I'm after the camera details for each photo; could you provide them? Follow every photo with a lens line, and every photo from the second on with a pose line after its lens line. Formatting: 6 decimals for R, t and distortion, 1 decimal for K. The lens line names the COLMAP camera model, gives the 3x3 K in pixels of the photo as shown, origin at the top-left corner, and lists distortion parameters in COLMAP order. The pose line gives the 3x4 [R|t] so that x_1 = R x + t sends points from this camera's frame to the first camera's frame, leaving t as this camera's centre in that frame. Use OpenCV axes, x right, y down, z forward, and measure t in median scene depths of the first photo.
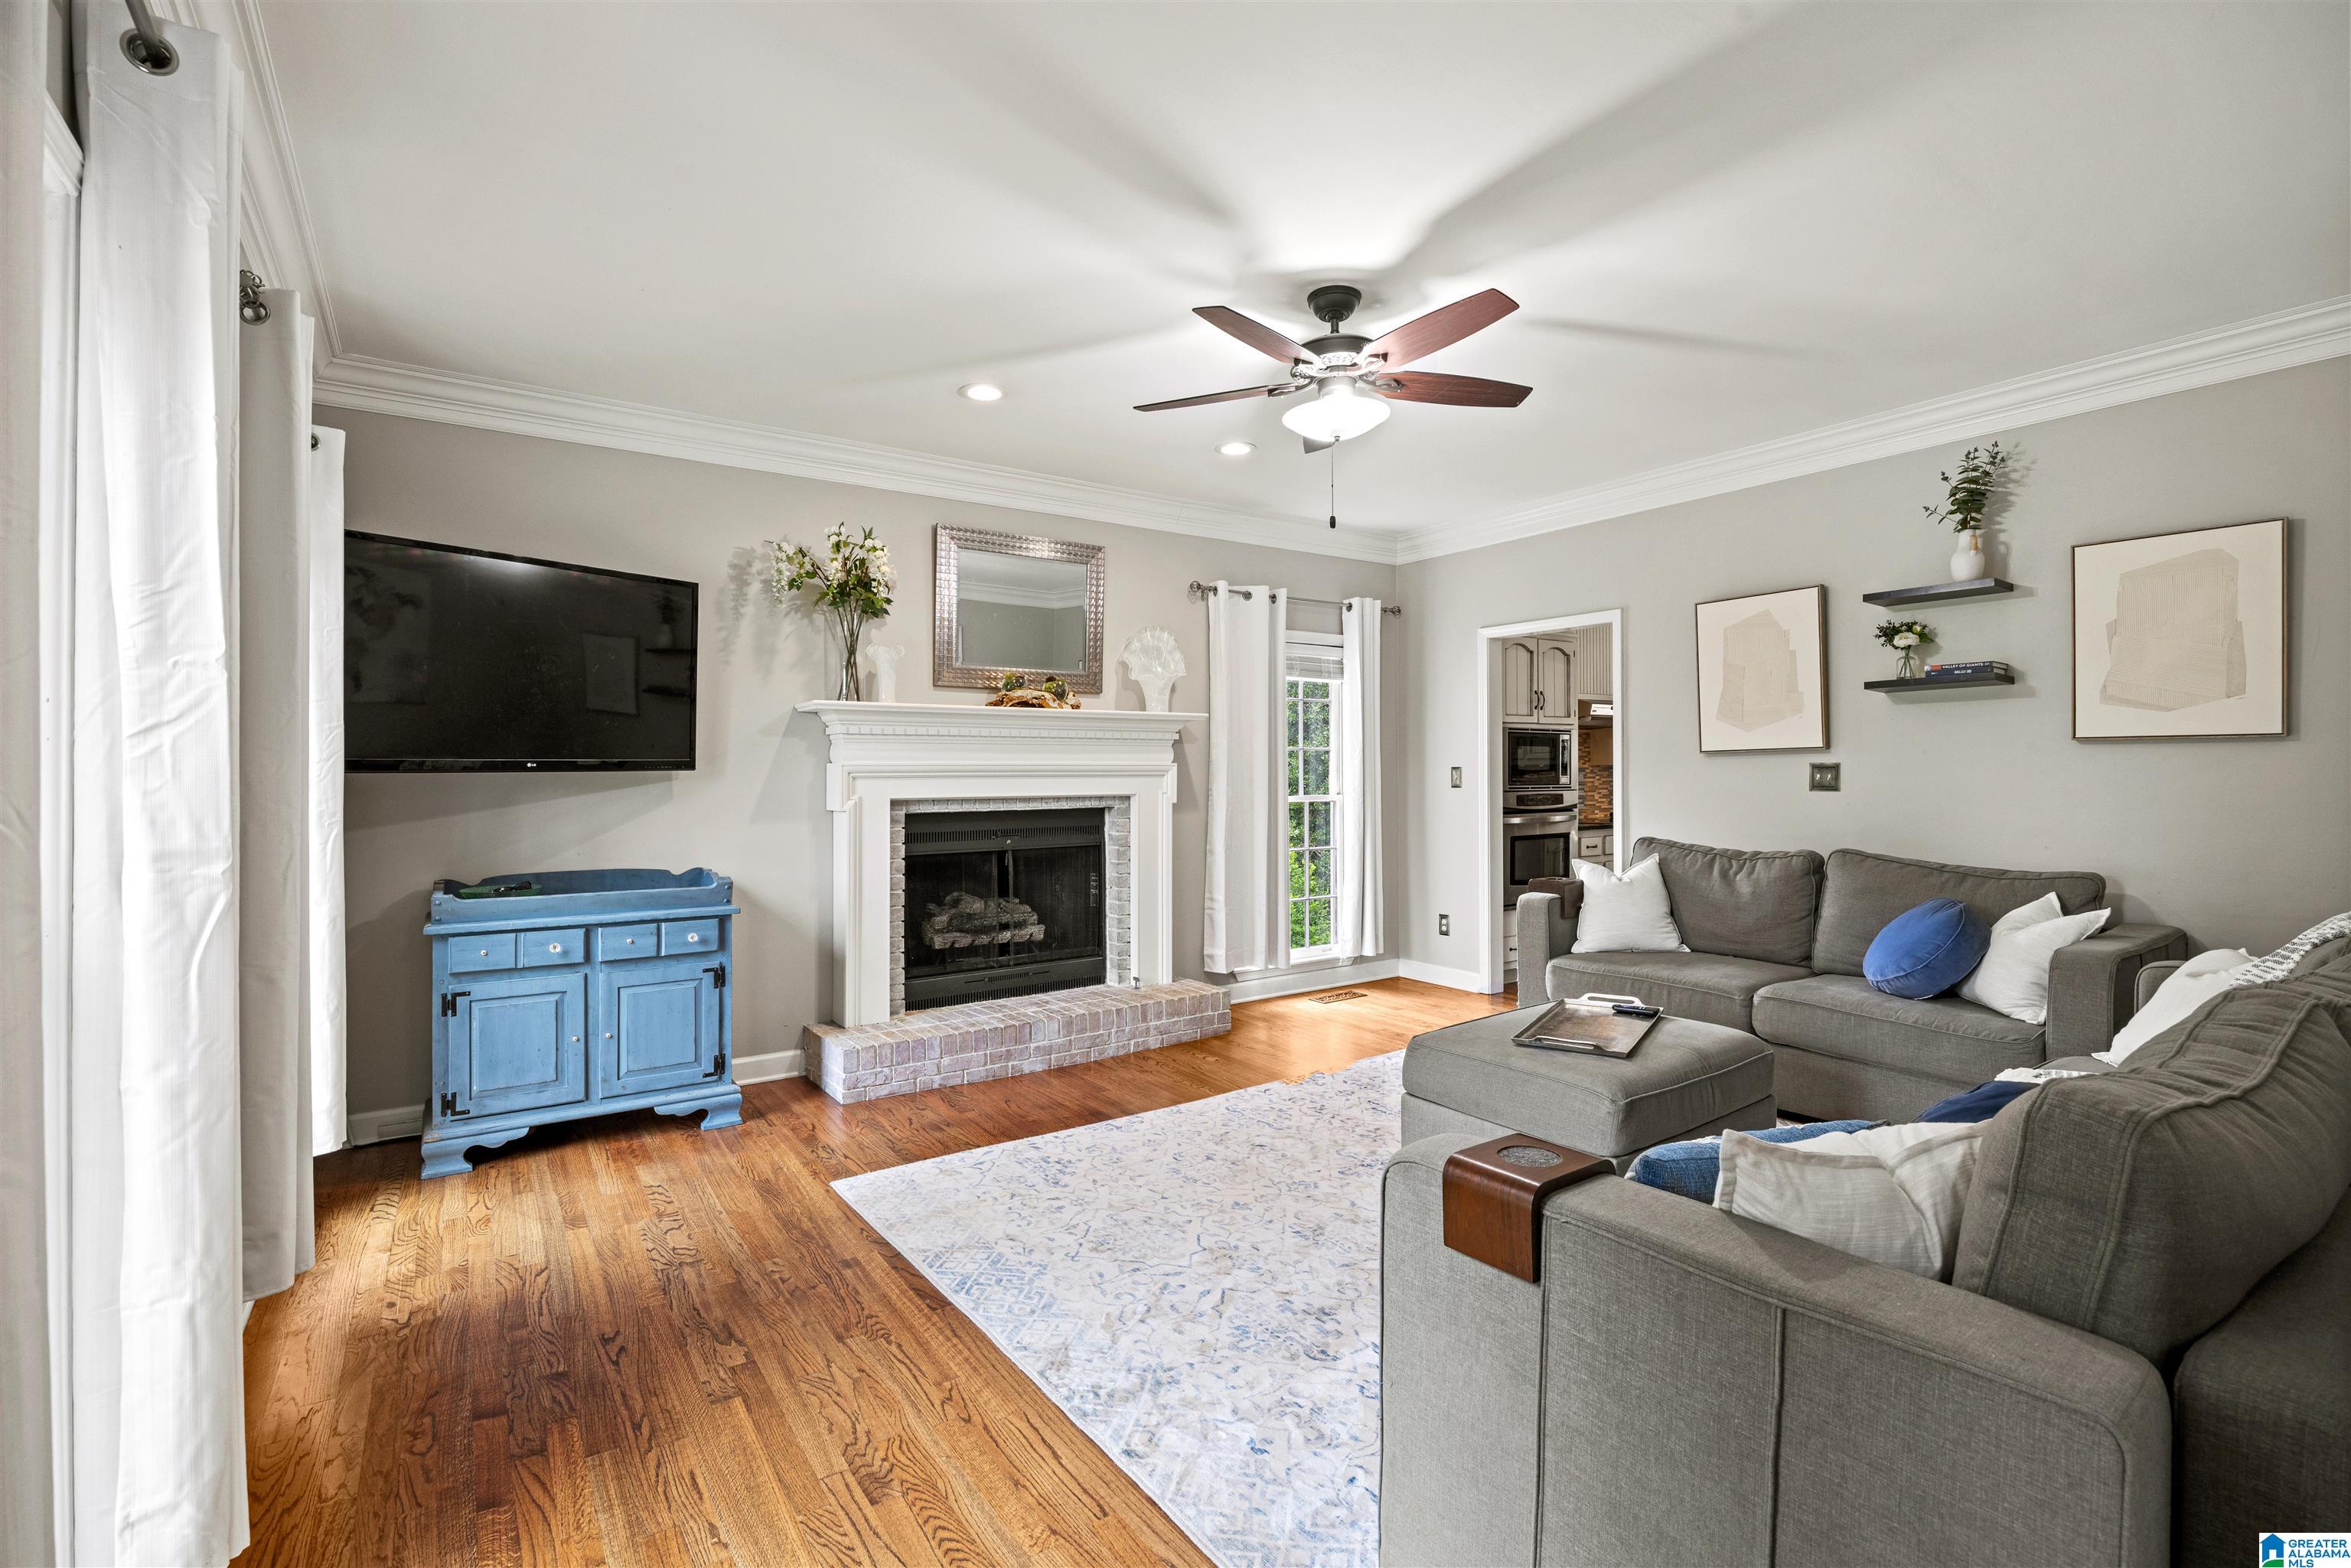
lens RADIAL K [[1045.6, 0, 1182.7], [0, 1045.6, 776.9], [0, 0, 1]] dist [-0.002250, -0.000470]
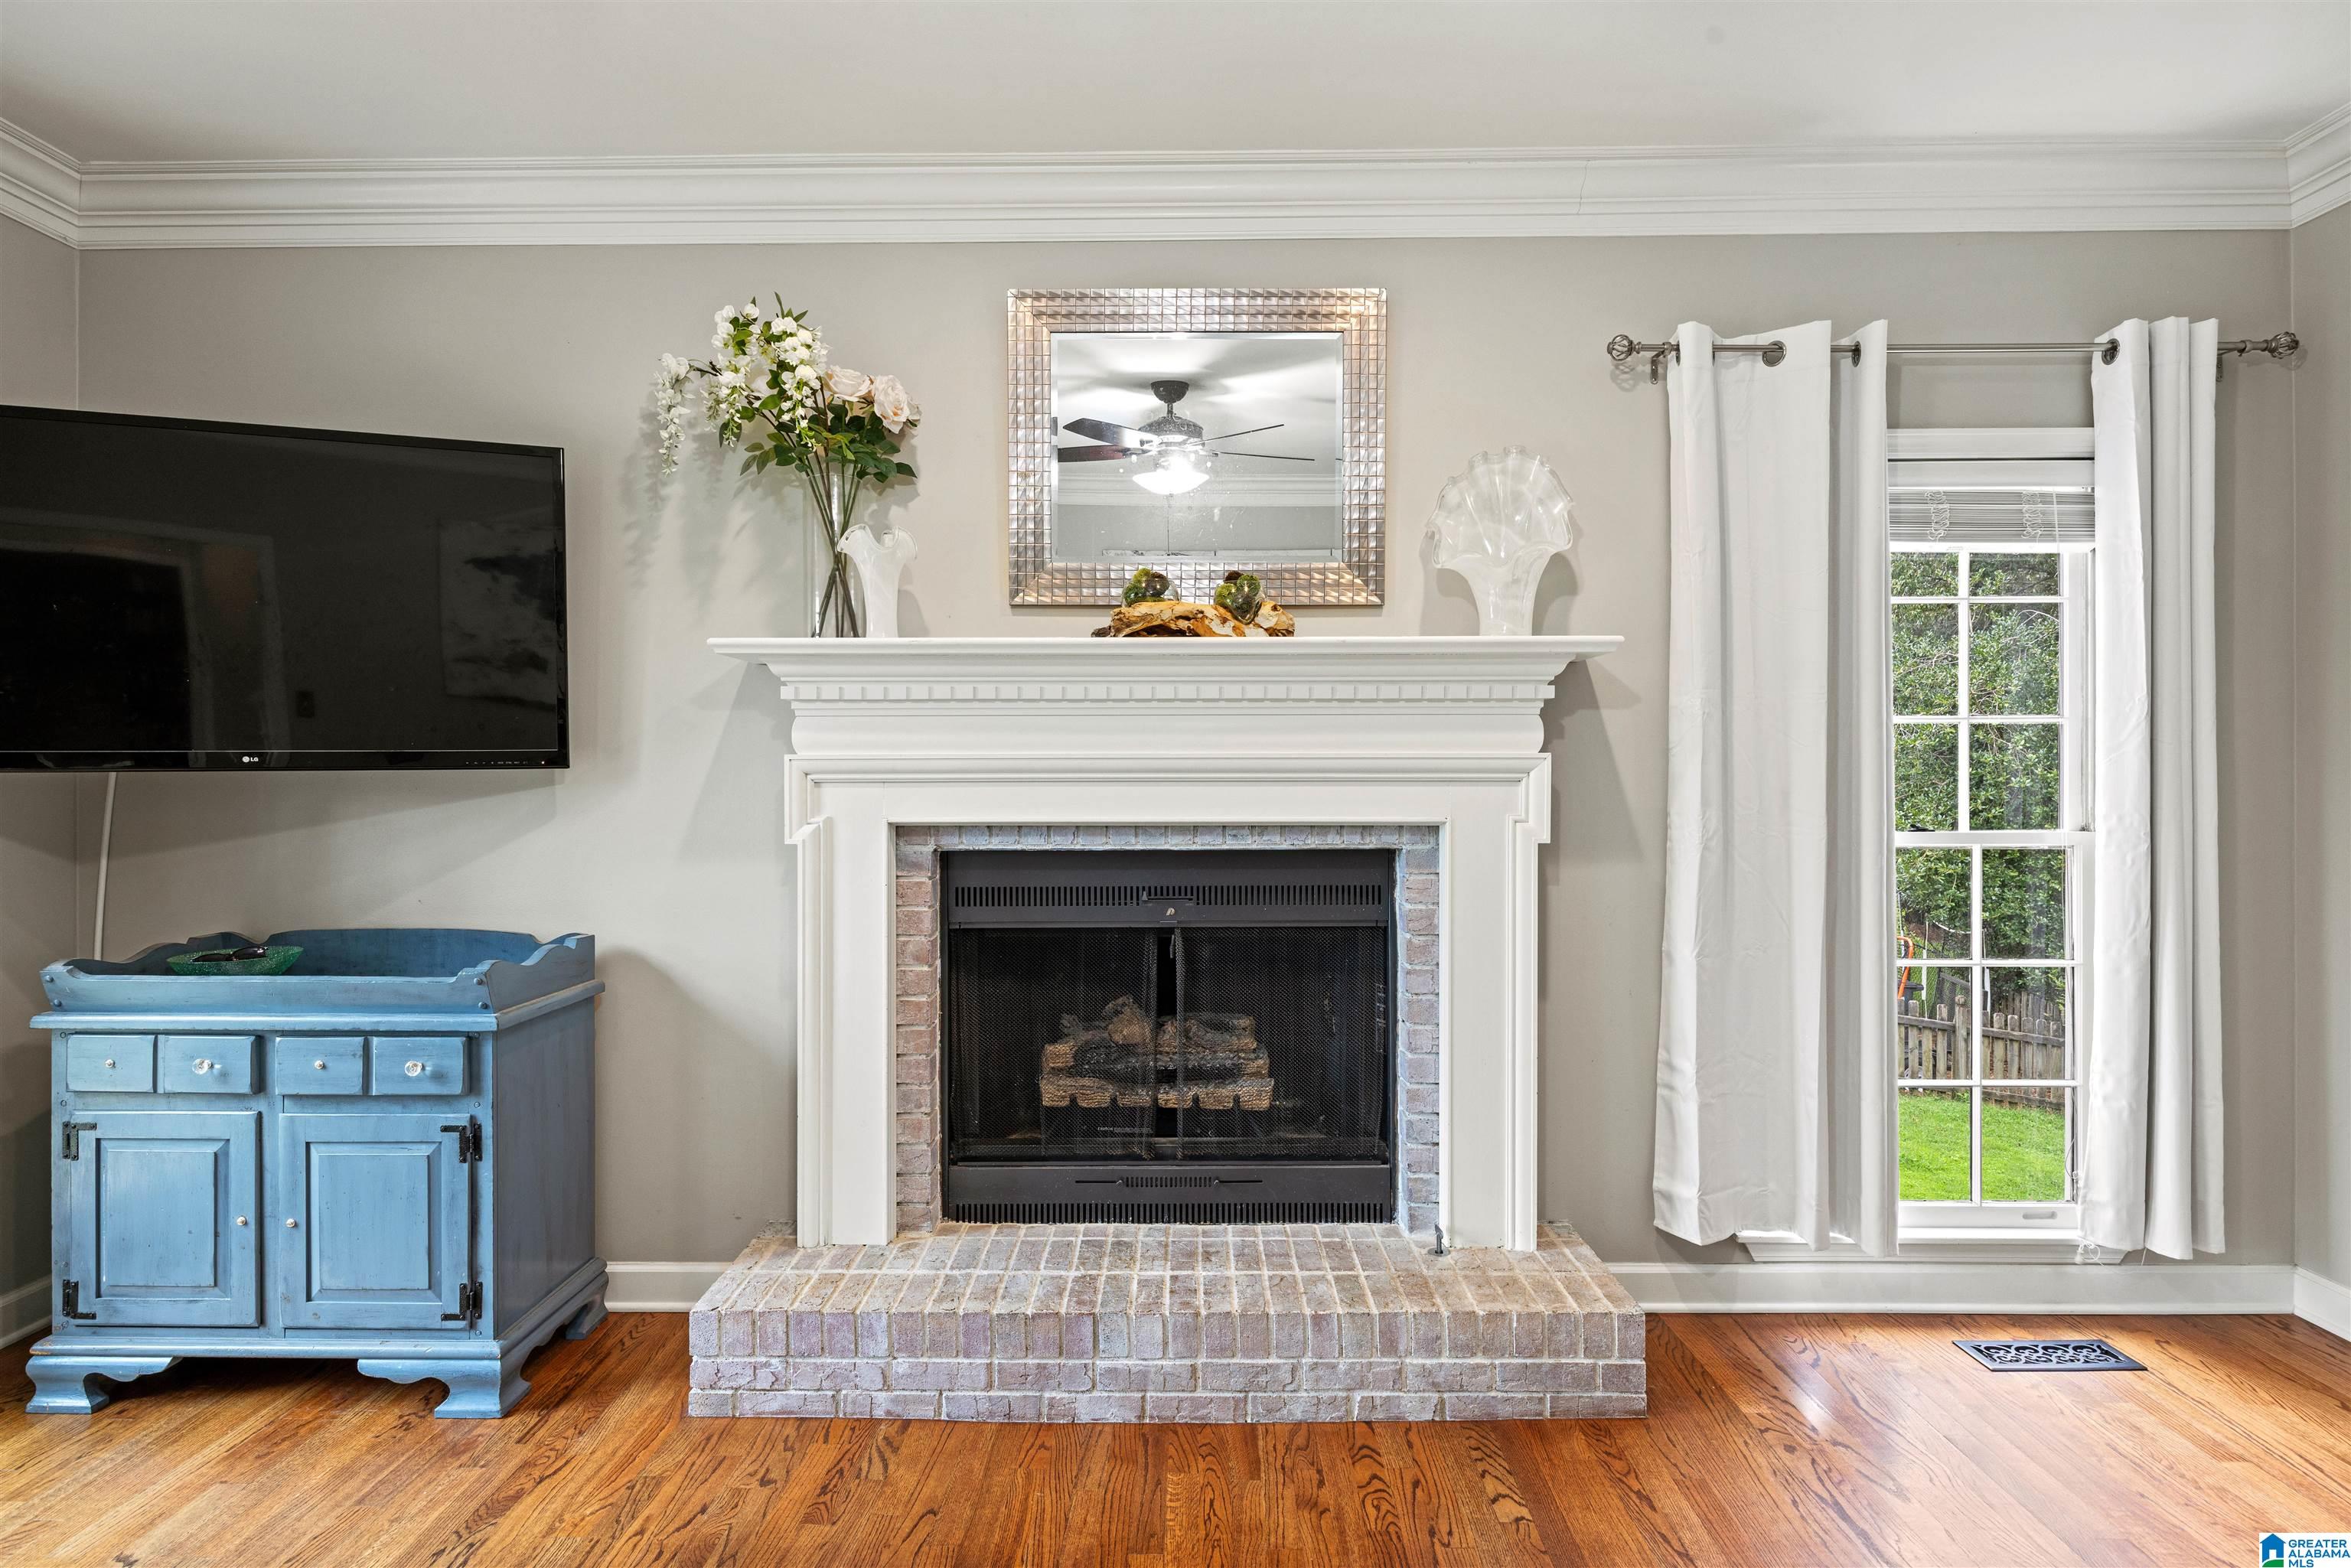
lens RADIAL K [[1272.0, 0, 1175.7], [0, 1272.0, 780.0], [0, 0, 1]] dist [0.000209, 0.000739]
pose [[0.814152, 0.006092, -0.580620, 0.200956], [-0.005048, 0.999981, 0.003414, -0.003342], [0.580630, 0.000151, 0.814168, 0.541985]]
